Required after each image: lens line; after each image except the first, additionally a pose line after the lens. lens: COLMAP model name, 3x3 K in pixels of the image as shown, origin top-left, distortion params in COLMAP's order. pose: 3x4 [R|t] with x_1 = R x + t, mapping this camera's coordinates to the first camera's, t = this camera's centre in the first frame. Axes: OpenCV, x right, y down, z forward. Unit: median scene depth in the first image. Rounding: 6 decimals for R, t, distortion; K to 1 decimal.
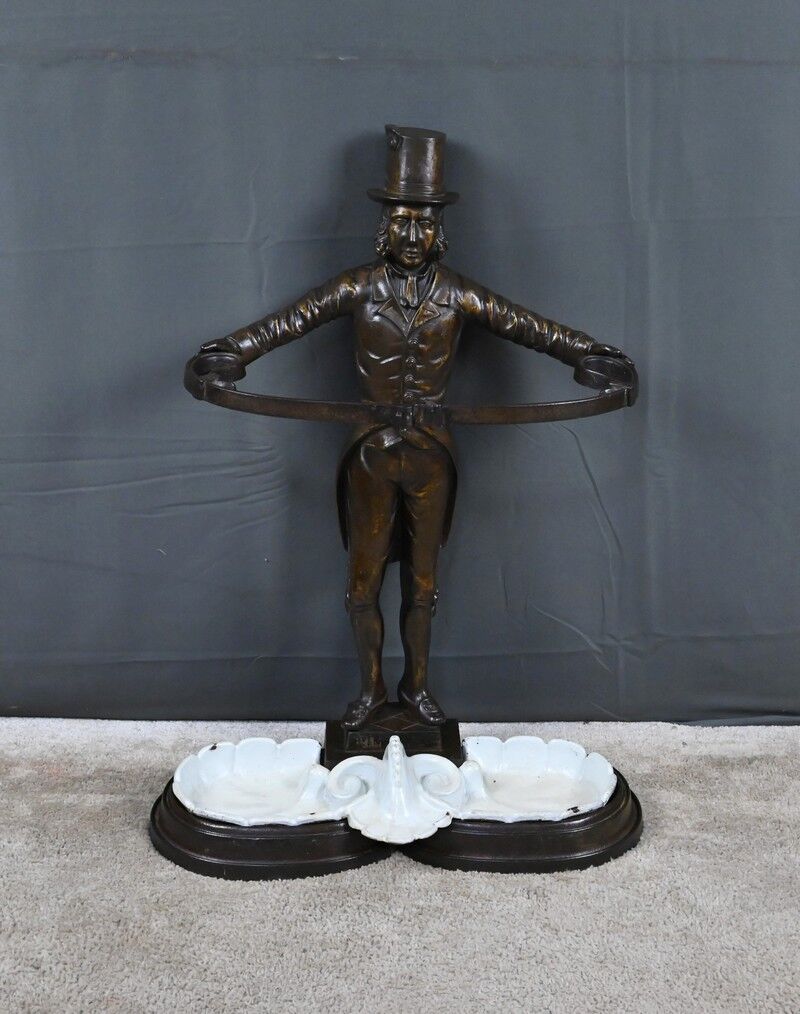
lens RADIAL K [[1944.0, 0, 408.1], [0, 1944.0, 507.8], [0, 0, 1]] dist [-0.004887, 0.000000]
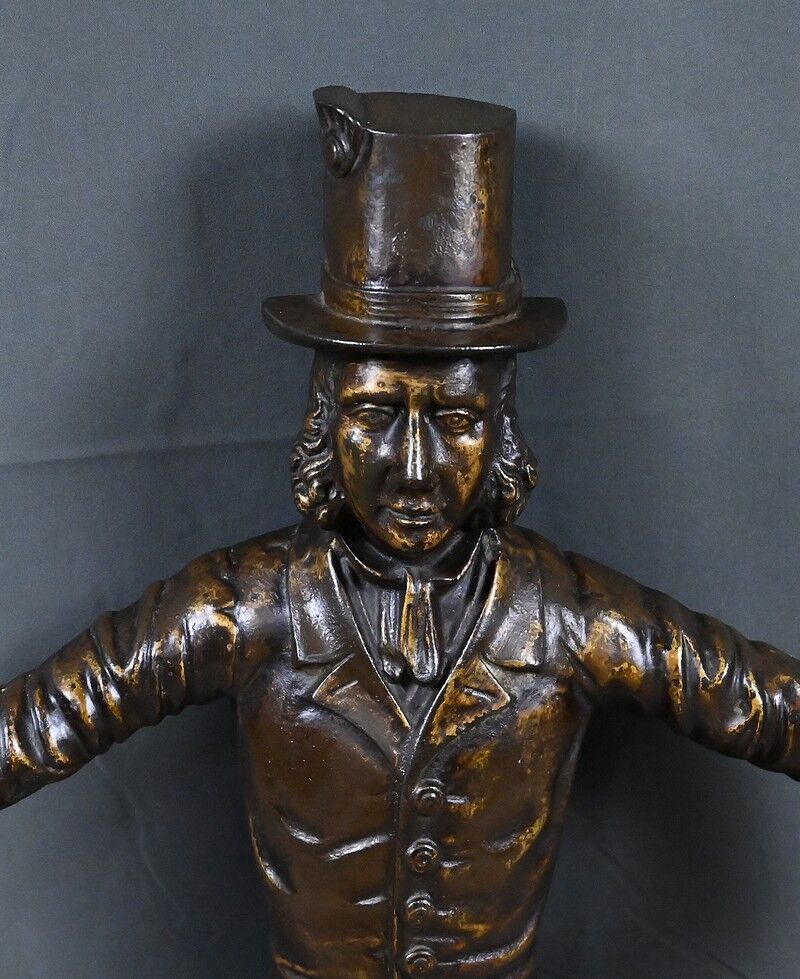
lens RADIAL K [[3335.2, 0, 400.4], [0, 3335.2, 491.2], [0, 0, 1]] dist [-0.215248, 0.000000]
pose [[0.999330, -0.028283, -0.023211, 0.011679], [0.027728, 0.999330, -0.023890, -0.118903], [0.023871, 0.023231, 0.999445, 0.468078]]
